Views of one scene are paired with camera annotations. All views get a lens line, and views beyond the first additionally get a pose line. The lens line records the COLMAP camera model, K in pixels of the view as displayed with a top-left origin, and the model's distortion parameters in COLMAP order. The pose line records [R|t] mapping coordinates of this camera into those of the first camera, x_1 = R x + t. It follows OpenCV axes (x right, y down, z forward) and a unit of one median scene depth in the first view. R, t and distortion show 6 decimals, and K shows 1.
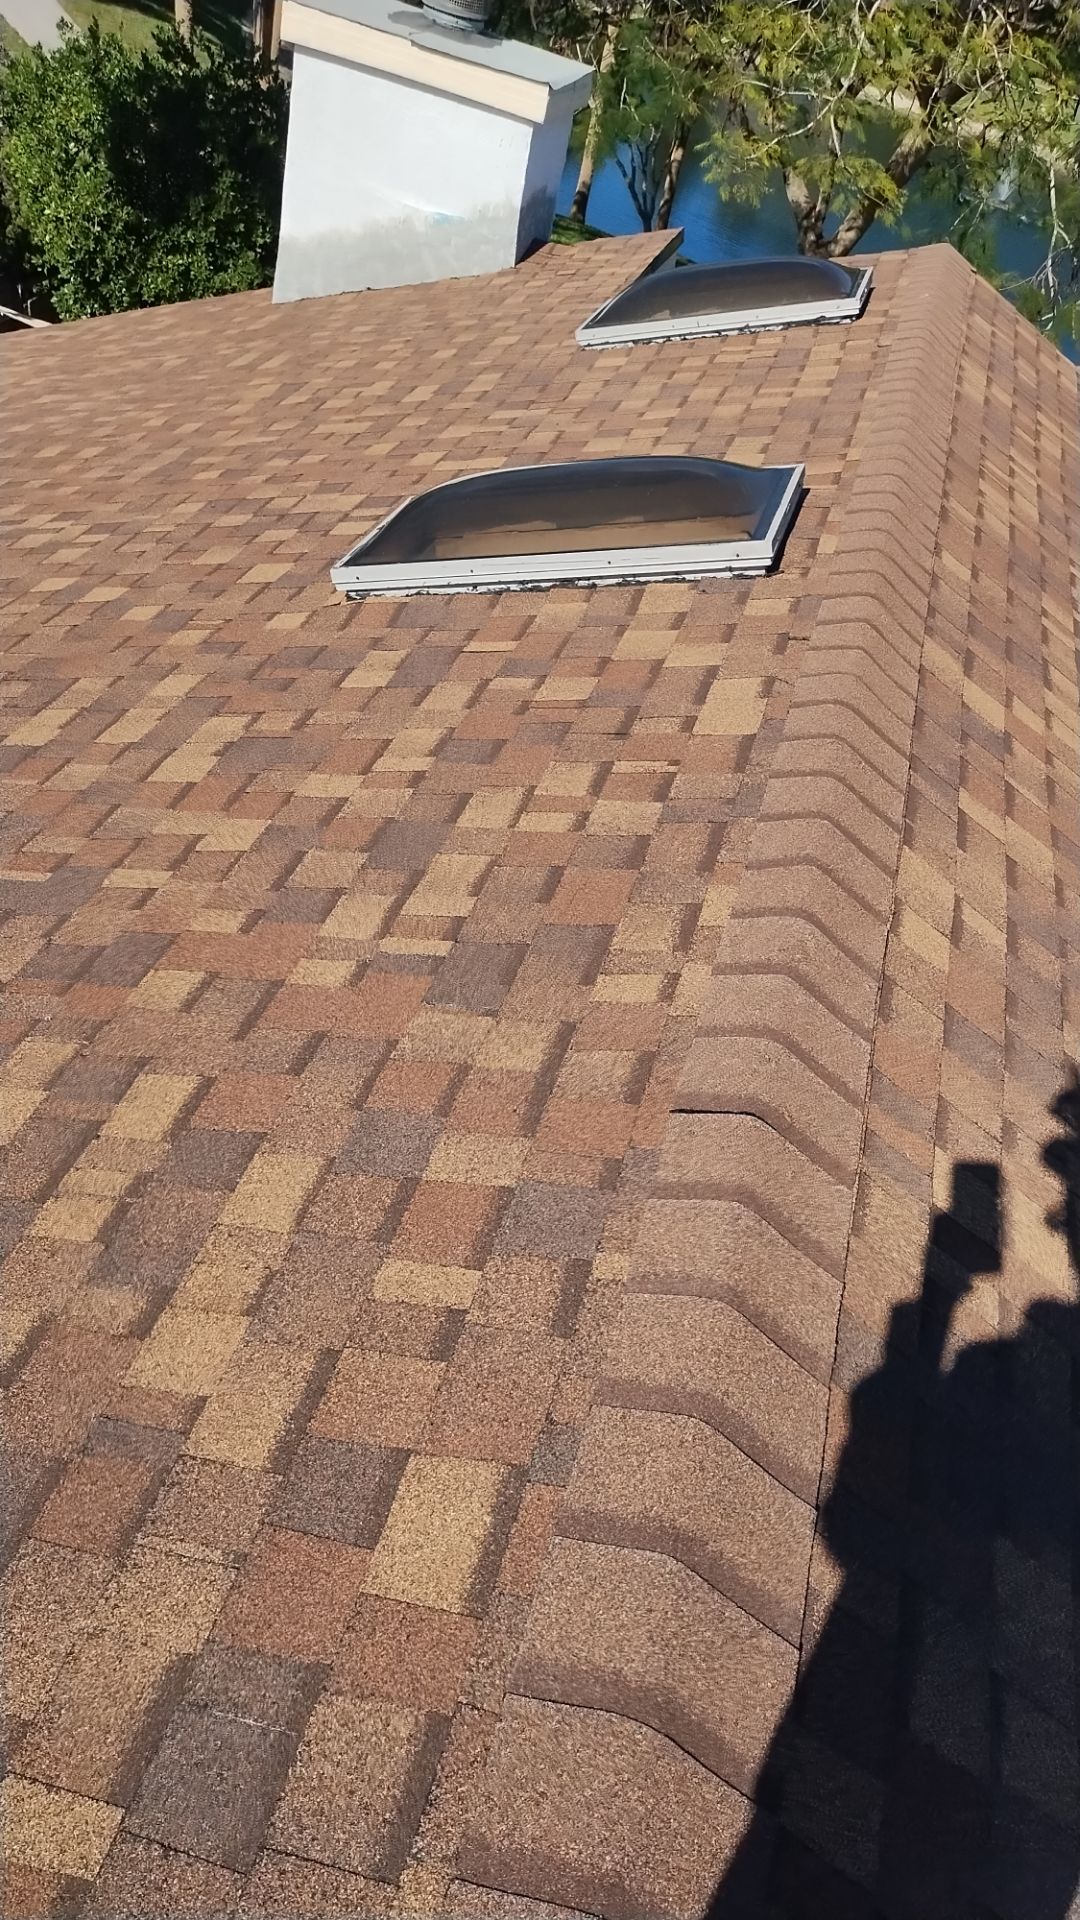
lens RADIAL K [[1446.1, 0, 540.0], [0, 1446.1, 960.0], [0, 0, 1]] dist [0.067734, -0.179471]
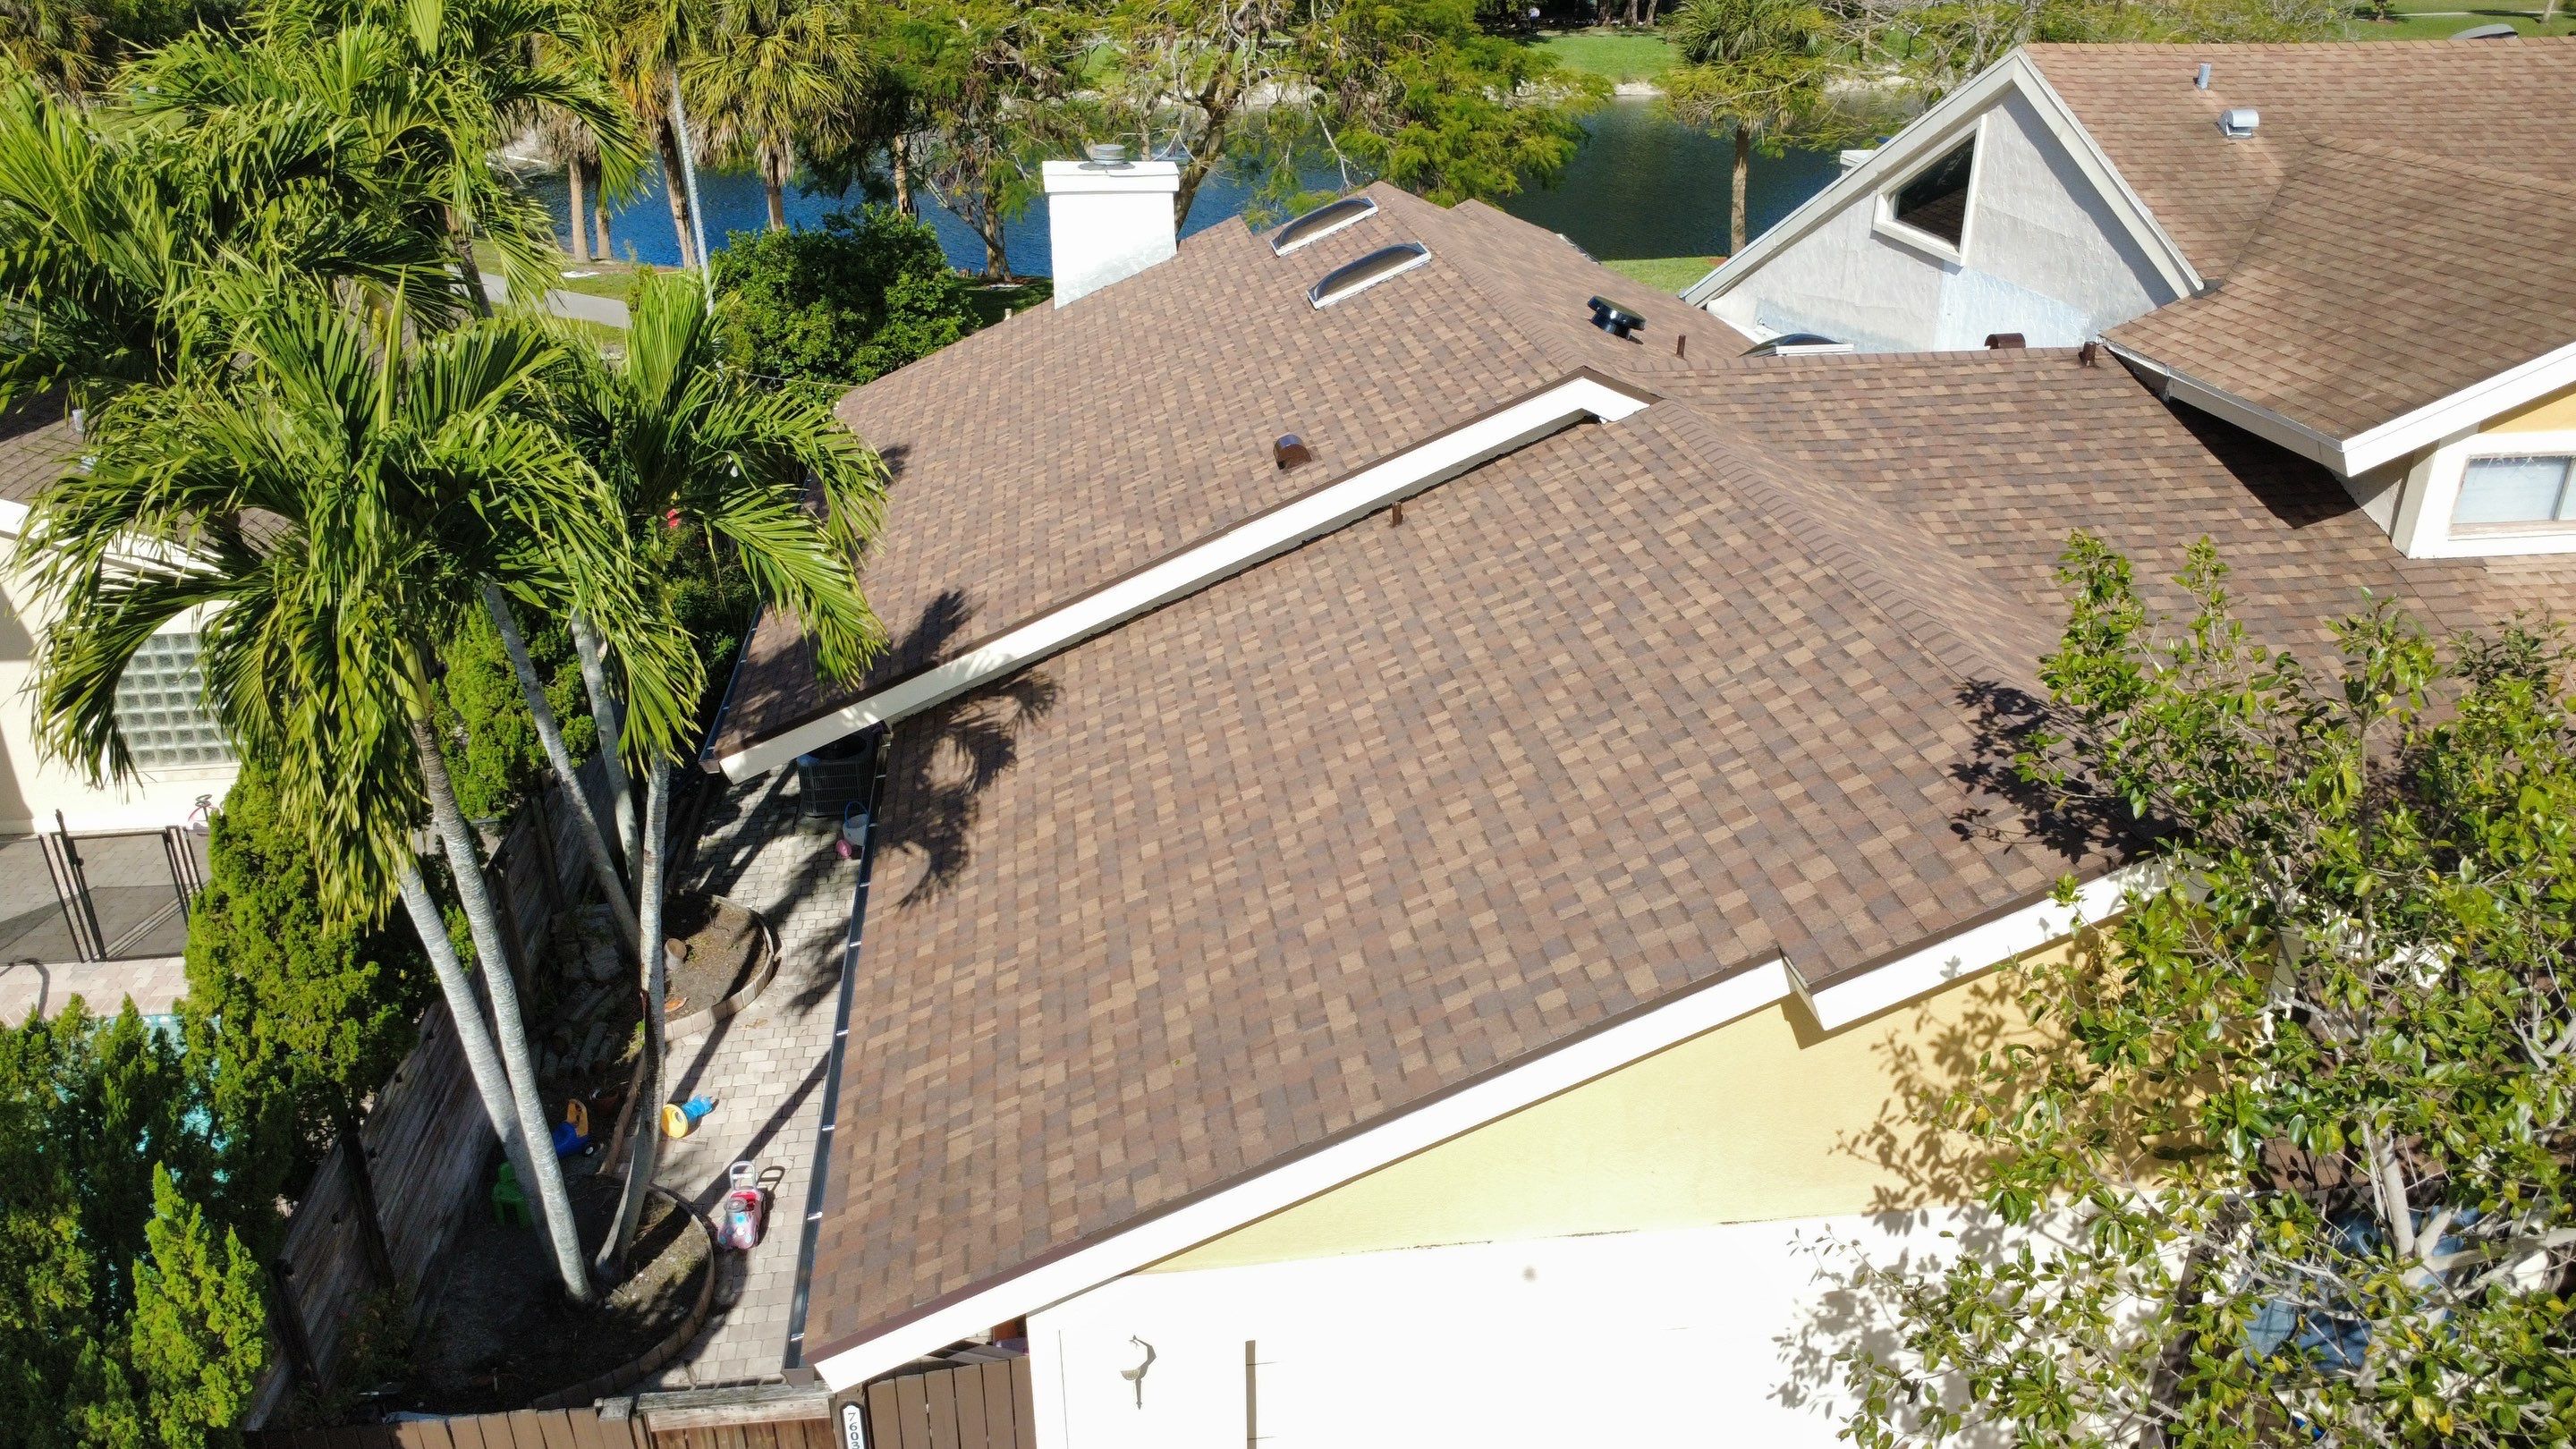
lens RADIAL K [[1890.6, 0, 1287.4], [0, 1890.6, 718.8], [0, 0, 1]] dist [0.001830, 0.001494]
pose [[0.899837, -0.344561, 0.267528, -1.875587], [0.396773, 0.901335, -0.173687, 1.499757], [-0.181286, 0.262438, 0.947767, -3.260697]]
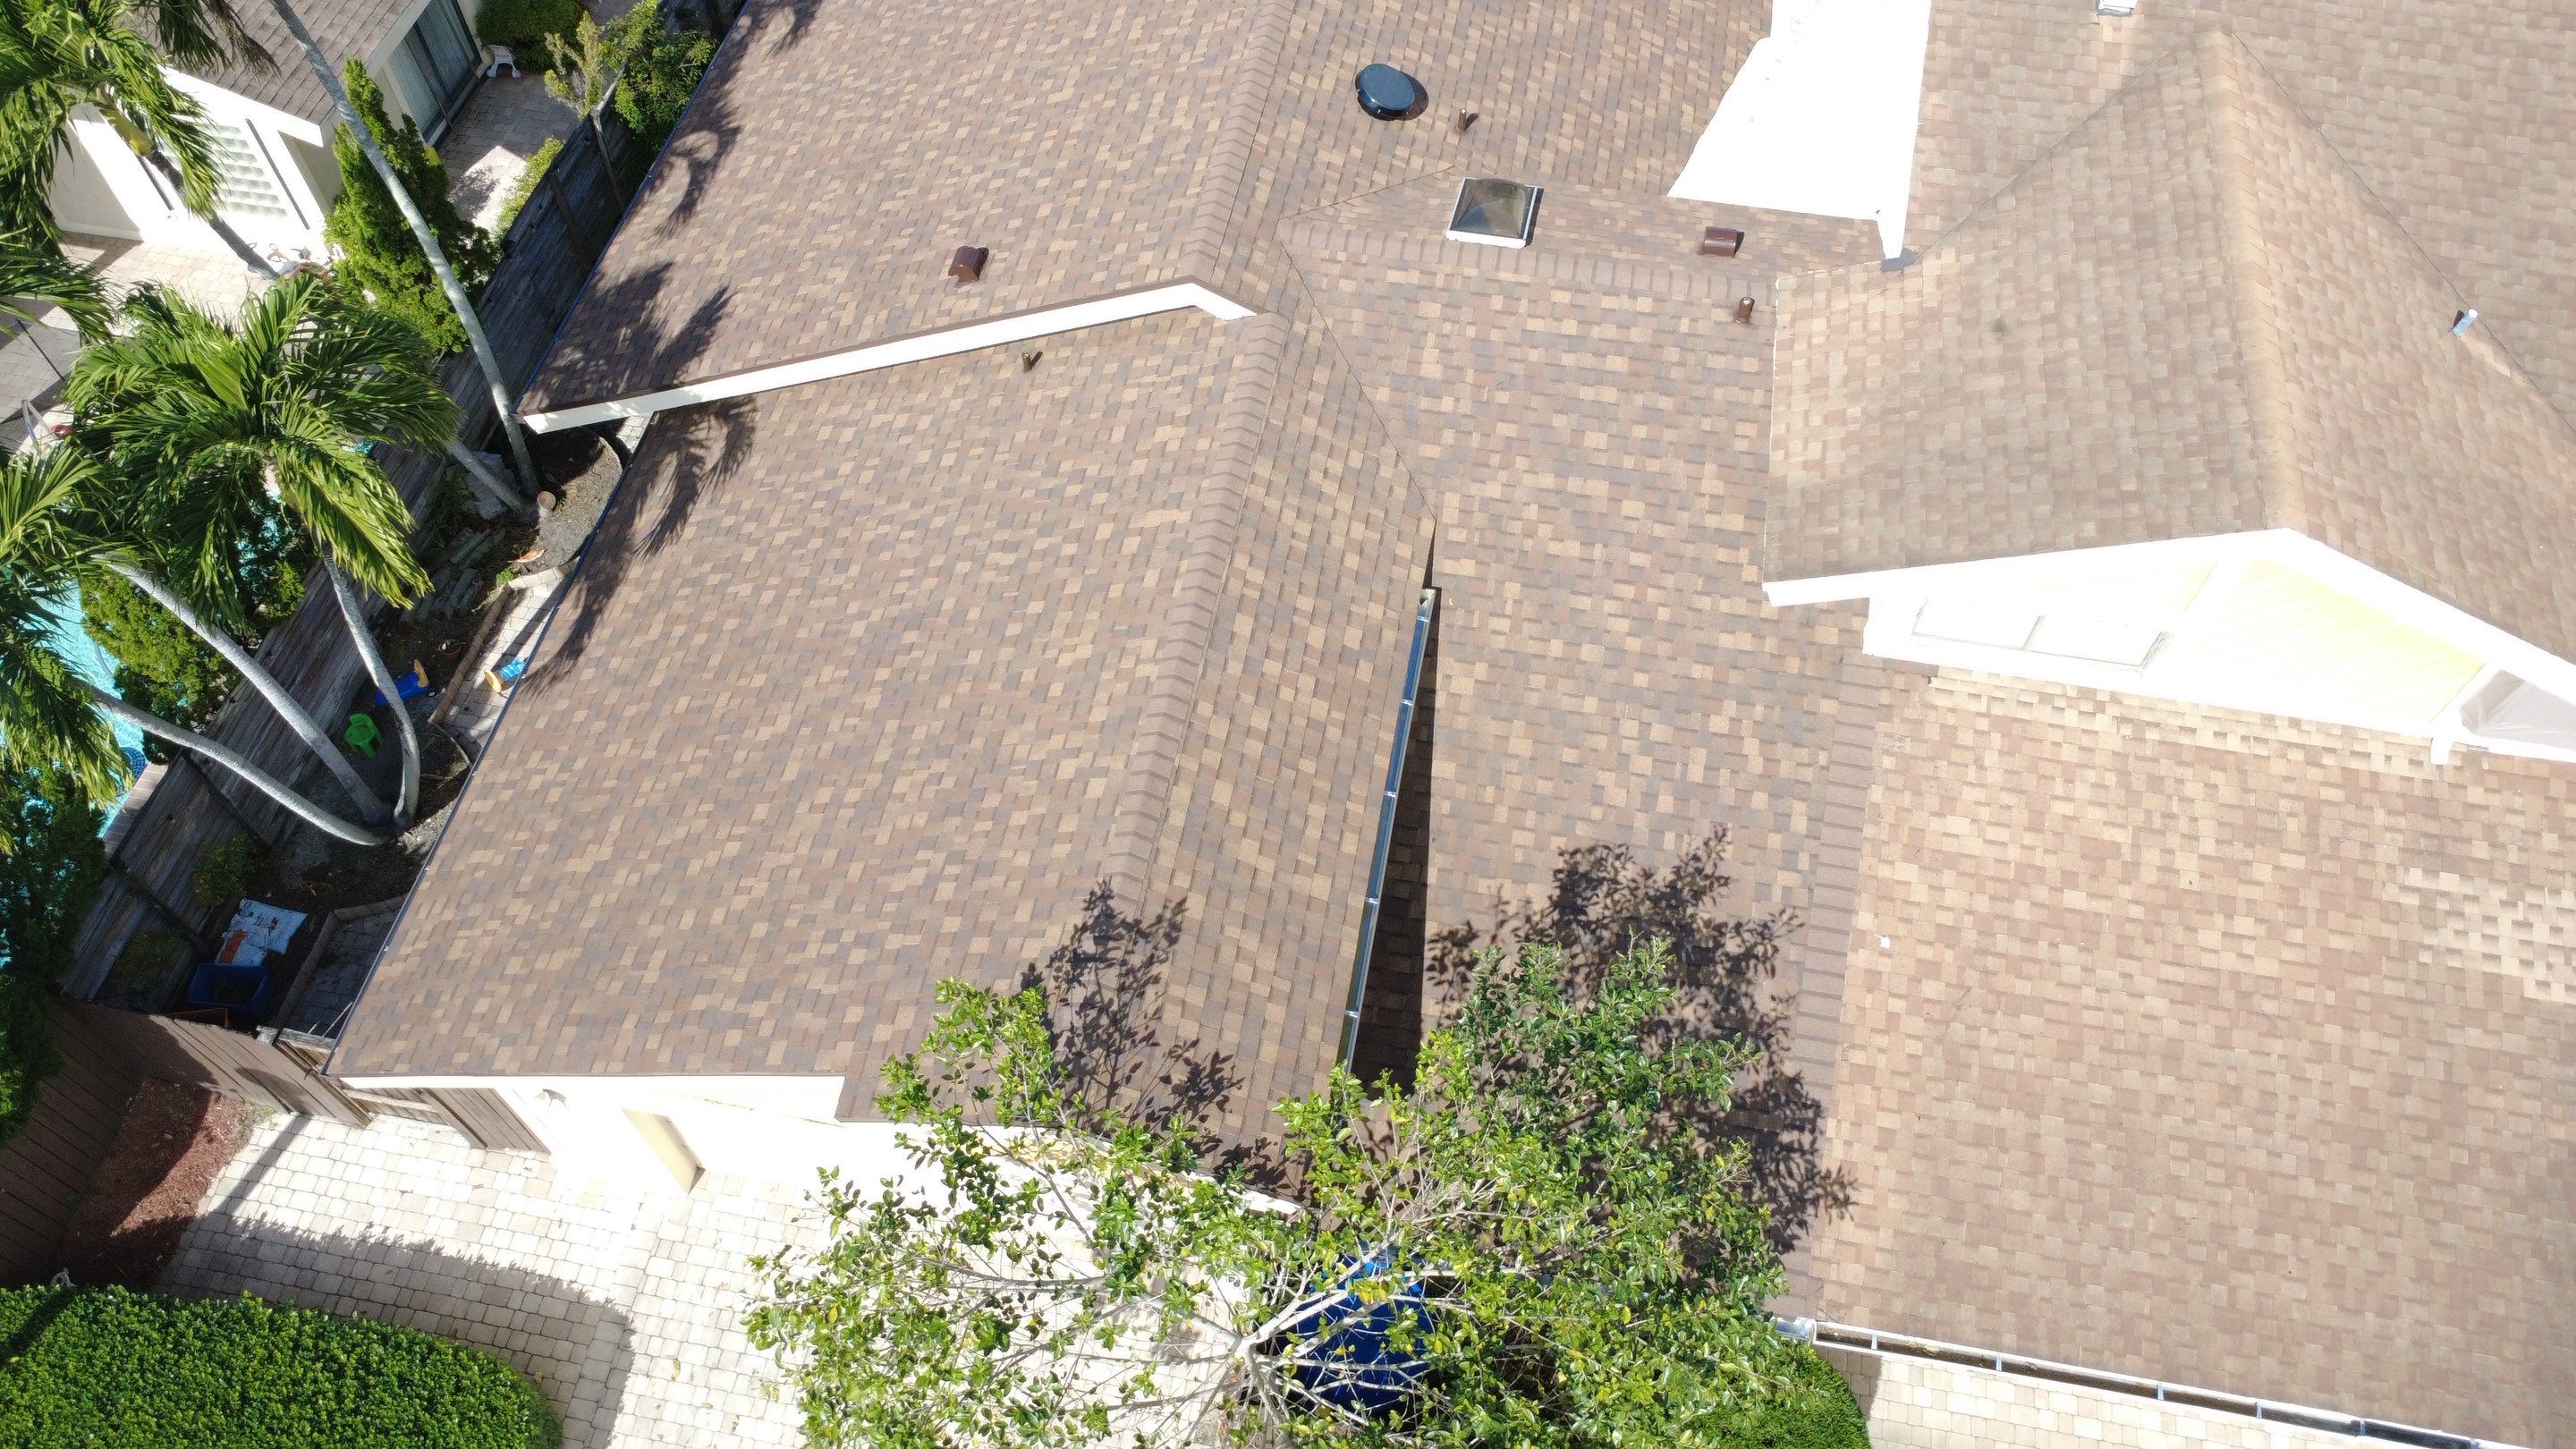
lens RADIAL K [[1873.7, 0, 1288.0], [0, 1873.7, 724.5], [0, 0, 1]] dist [-0.000488, 0.008789]
pose [[0.974781, -0.192294, -0.113250, 0.352839], [0.216207, 0.939481, 0.265764, 0.340238], [0.055291, -0.283547, 0.957363, -4.031423]]
